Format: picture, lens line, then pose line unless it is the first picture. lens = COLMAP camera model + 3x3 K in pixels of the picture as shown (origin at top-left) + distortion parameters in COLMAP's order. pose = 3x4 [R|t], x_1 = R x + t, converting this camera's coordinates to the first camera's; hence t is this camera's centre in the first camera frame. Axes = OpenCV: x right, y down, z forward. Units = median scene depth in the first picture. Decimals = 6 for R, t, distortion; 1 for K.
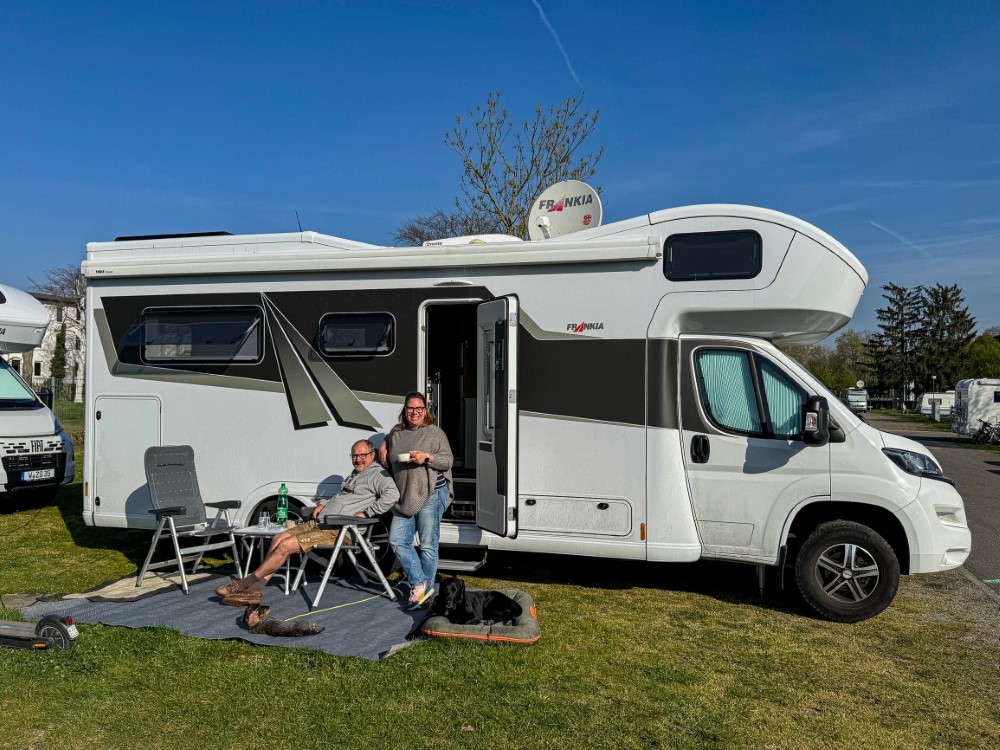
lens RADIAL K [[824.2, 0, 567.7], [0, 824.2, 378.3], [0, 0, 1]] dist [0.084974, -0.187991]
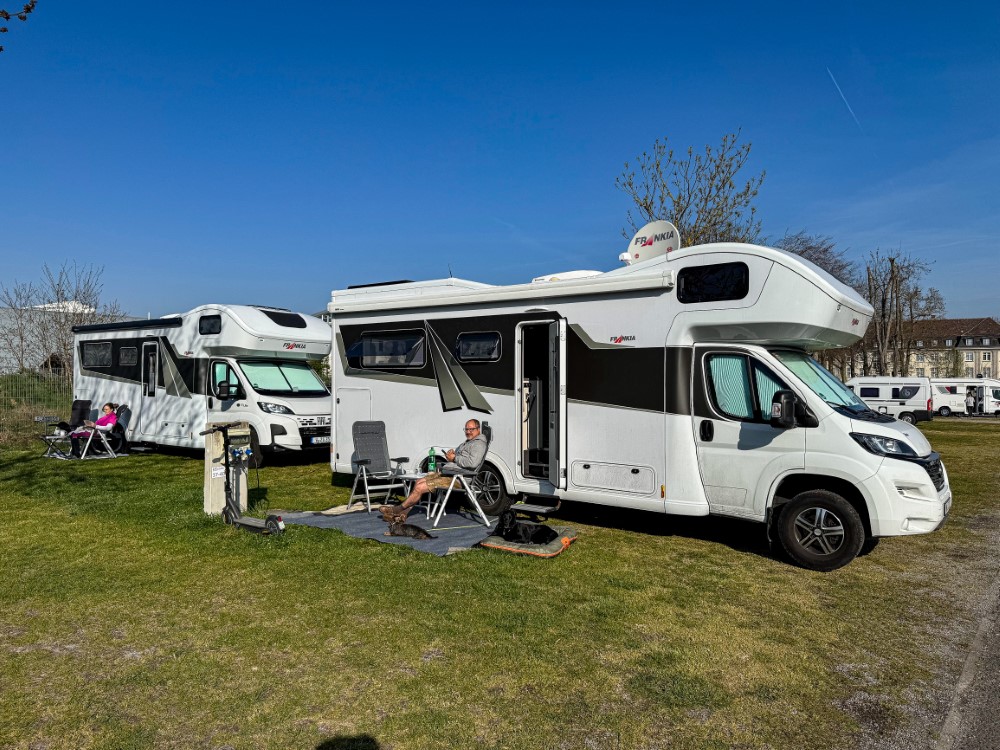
lens RADIAL K [[690.1, 0, 500.0], [0, 690.1, 375.0], [0, 0, 1]] dist [-0.000807, -0.001123]
pose [[0.932568, -0.005757, -0.360948, 0.247860], [0.007166, 0.999971, 0.002564, -0.007468], [0.360923, -0.004978, 0.932582, -0.135110]]
